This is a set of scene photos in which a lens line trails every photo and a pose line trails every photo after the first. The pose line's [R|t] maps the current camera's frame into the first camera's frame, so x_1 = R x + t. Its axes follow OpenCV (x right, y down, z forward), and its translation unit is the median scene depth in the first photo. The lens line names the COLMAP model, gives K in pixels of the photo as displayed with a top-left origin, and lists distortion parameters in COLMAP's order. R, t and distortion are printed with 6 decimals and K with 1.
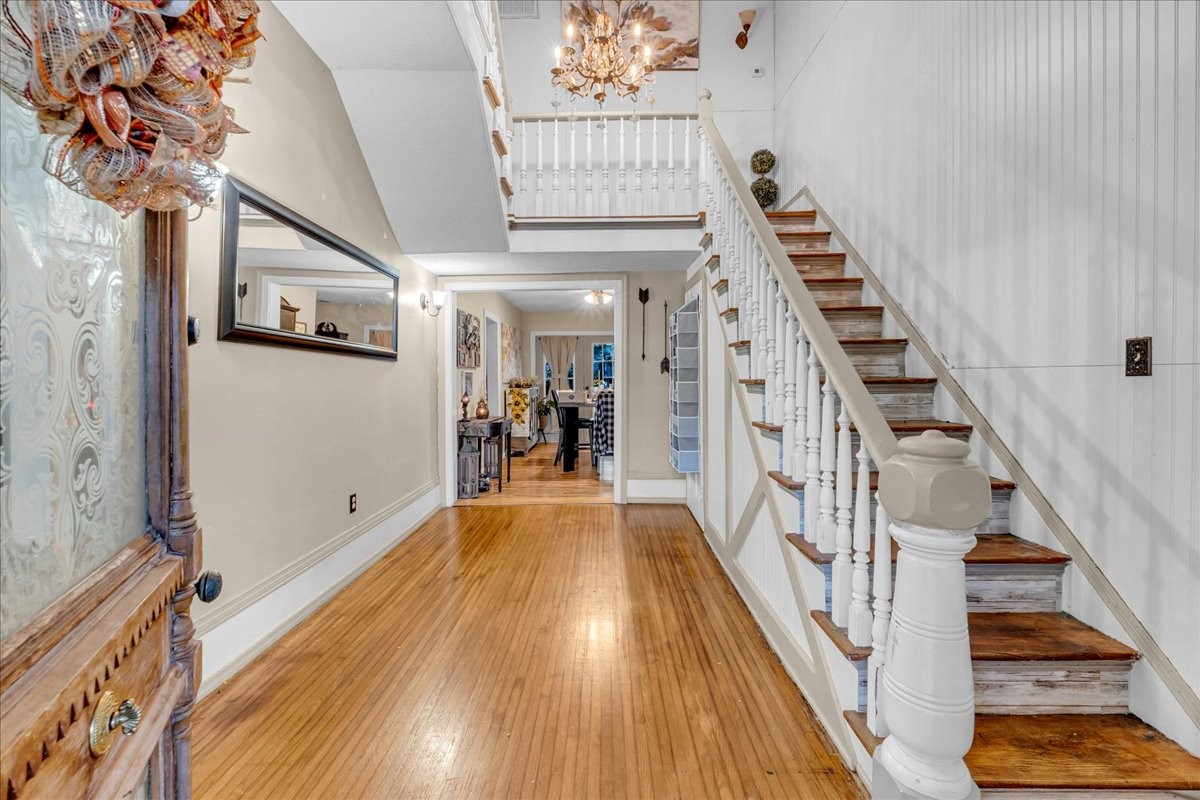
lens RADIAL K [[531.5, 0, 572.6], [0, 531.5, 384.5], [0, 0, 1]] dist [0.011848, -0.001262]
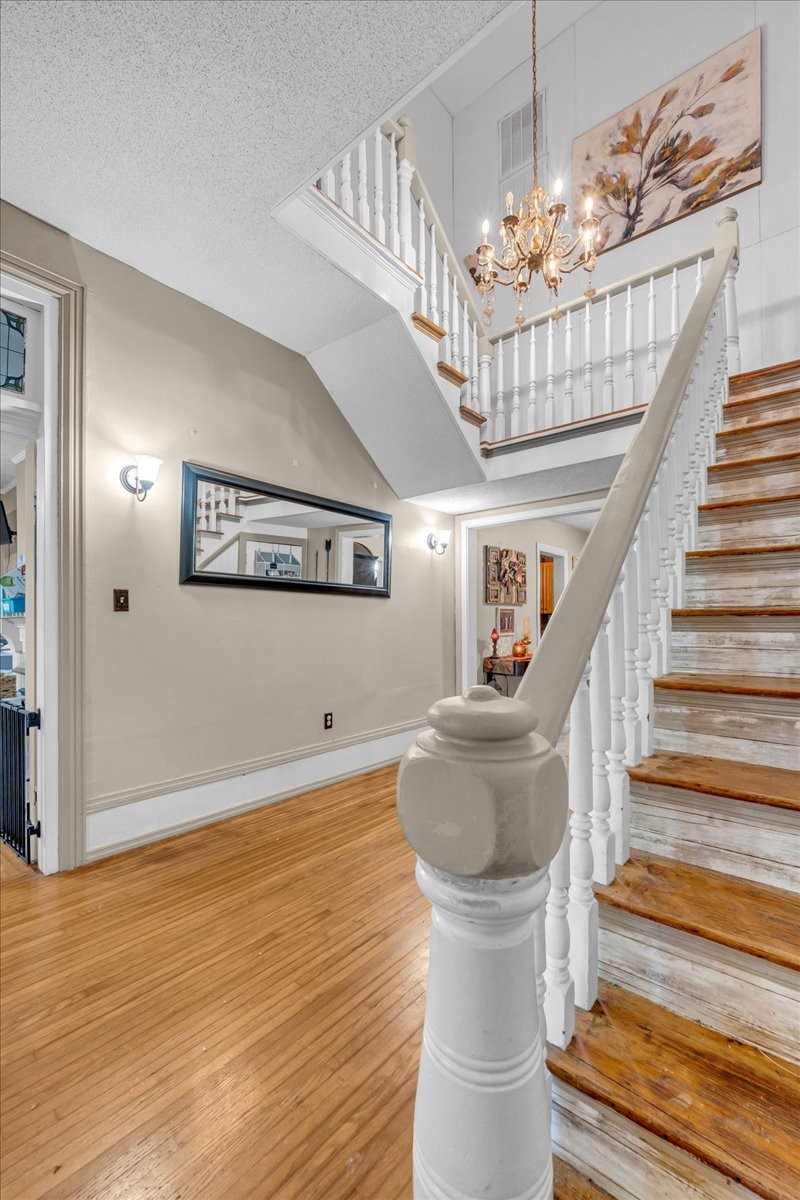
lens RADIAL K [[514.7, 0, 403.2], [0, 514.7, 620.0], [0, 0, 1]] dist [0.002291, -0.000412]
pose [[0.773369, 0.006006, -0.633927, 0.352983], [-0.011404, 0.999925, -0.004438, 0.005325], [0.633853, 0.010662, 0.773380, 0.194938]]
